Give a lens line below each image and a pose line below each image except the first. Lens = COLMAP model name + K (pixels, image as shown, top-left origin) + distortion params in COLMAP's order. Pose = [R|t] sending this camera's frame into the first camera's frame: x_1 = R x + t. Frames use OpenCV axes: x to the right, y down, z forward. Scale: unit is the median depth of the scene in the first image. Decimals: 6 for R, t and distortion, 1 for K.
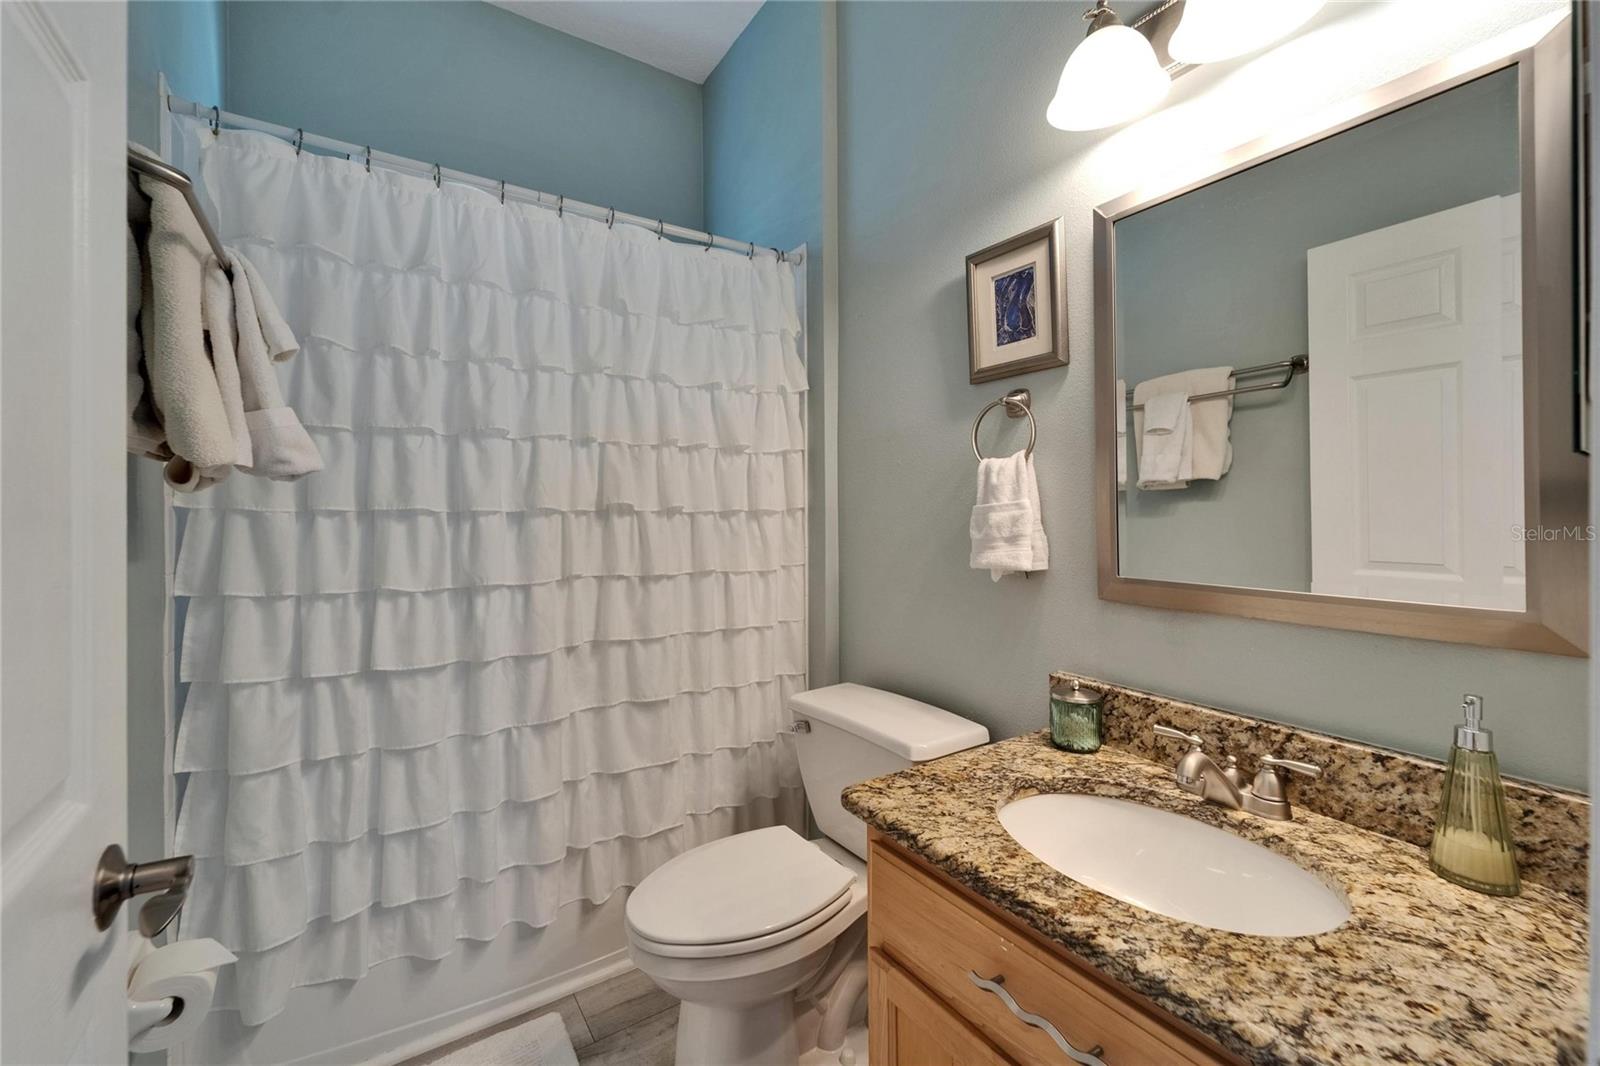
lens RADIAL K [[645.6, 0, 798.2], [0, 645.6, 551.7], [0, 0, 1]] dist [-0.000193, -0.000047]
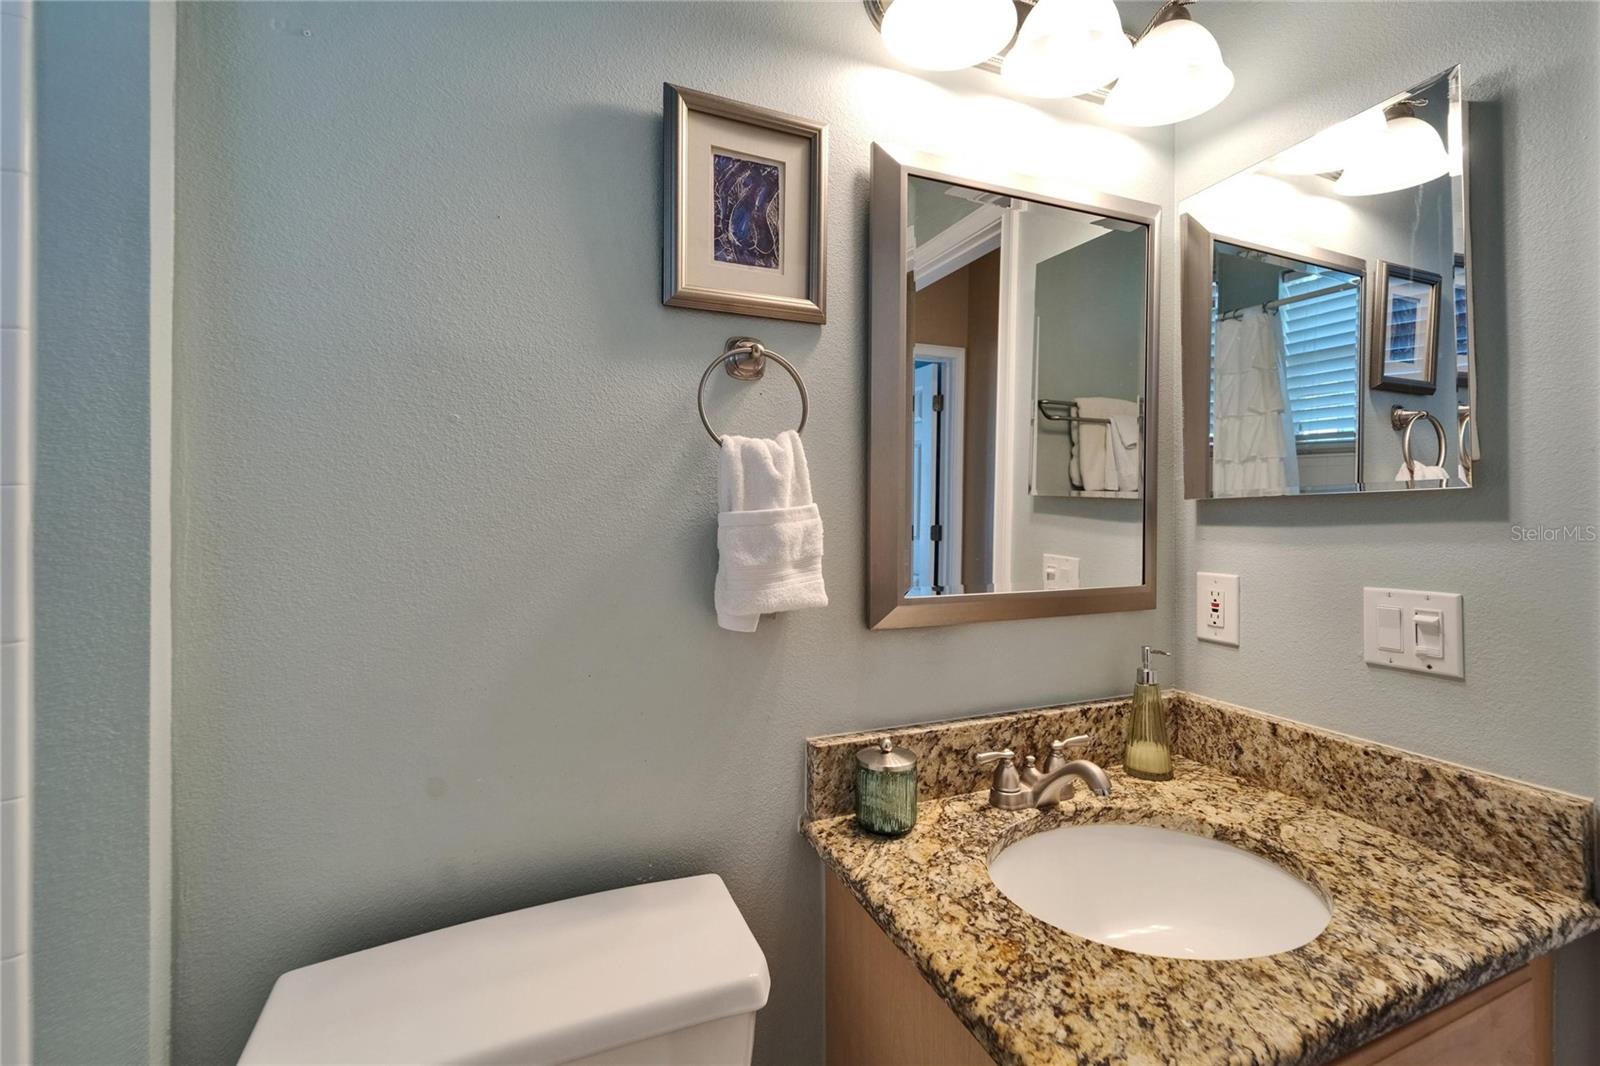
lens RADIAL K [[673.0, 0, 797.8], [0, 673.0, 523.3], [0, 0, 1]] dist [0.000165, -0.000117]
pose [[0.191658, -0.013370, 0.981371, -0.426935], [0.056181, 0.998417, 0.002631, -0.075300], [-0.979853, 0.054630, 0.192106, 1.061438]]
